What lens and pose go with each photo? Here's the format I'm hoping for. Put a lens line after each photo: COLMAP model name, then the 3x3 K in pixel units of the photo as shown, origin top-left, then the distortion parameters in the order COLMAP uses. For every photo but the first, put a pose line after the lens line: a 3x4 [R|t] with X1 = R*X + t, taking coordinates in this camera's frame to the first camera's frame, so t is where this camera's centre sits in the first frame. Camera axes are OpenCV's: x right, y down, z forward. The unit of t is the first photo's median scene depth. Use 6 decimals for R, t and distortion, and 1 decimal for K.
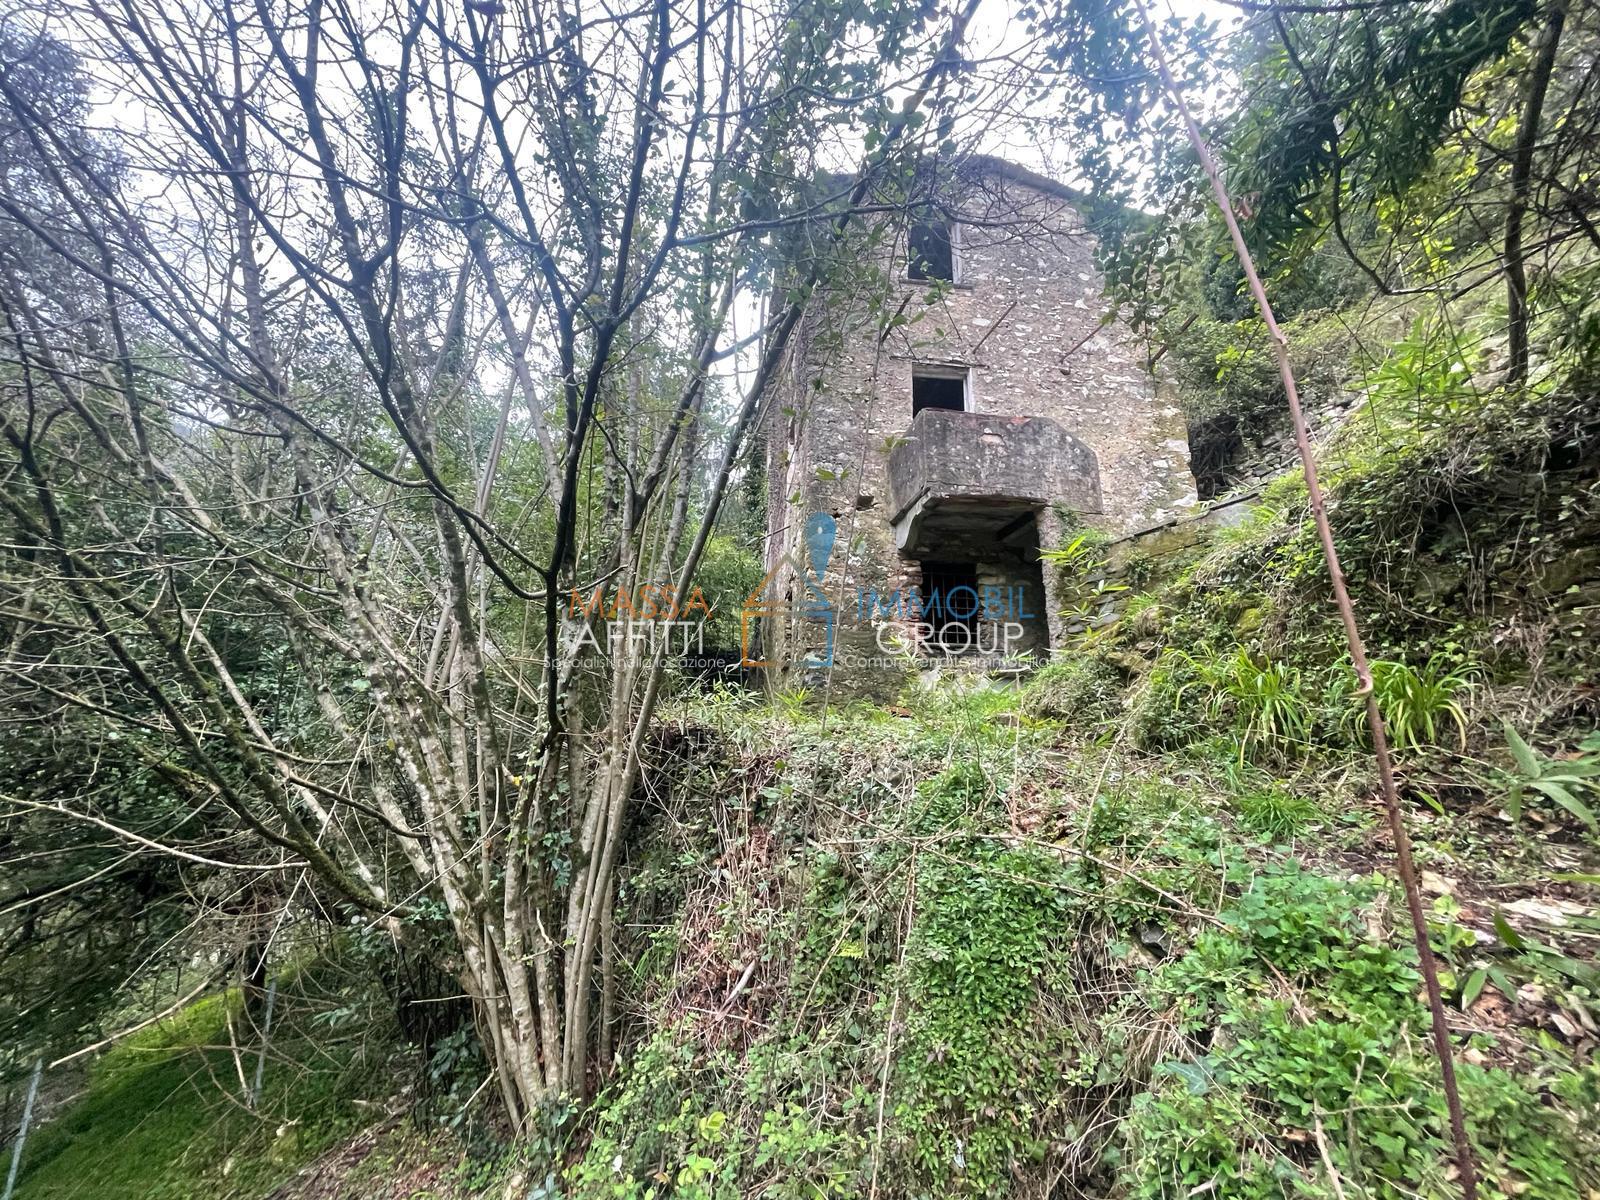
lens RADIAL K [[662.6, 0, 794.2], [0, 662.6, 598.2], [0, 0, 1]] dist [-0.008848, -0.000560]
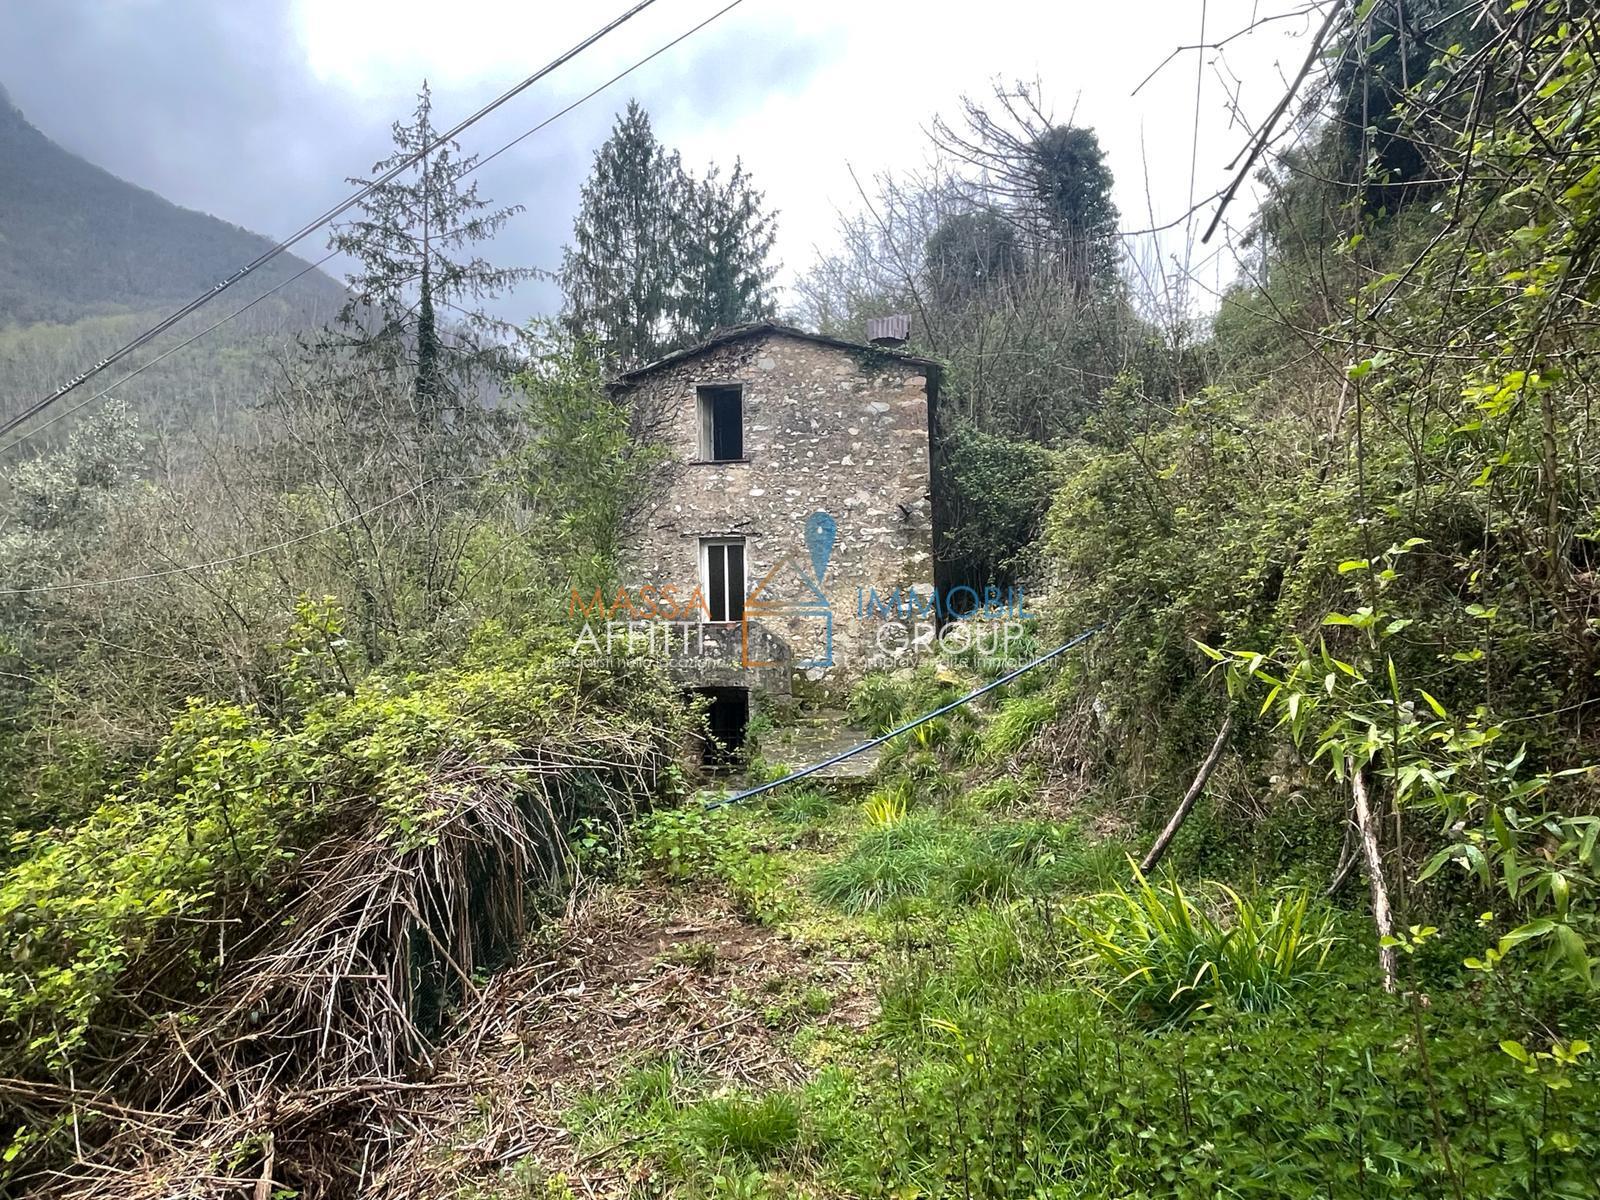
lens RADIAL K [[978.4, 0, 801.1], [0, 978.4, 602.1], [0, 0, 1]] dist [0.002663, 0.006126]
pose [[0.966395, -0.033395, -0.254882, 0.892290], [0.091178, 0.971590, 0.218404, -0.667724], [0.240347, -0.234304, 0.941984, -0.781532]]
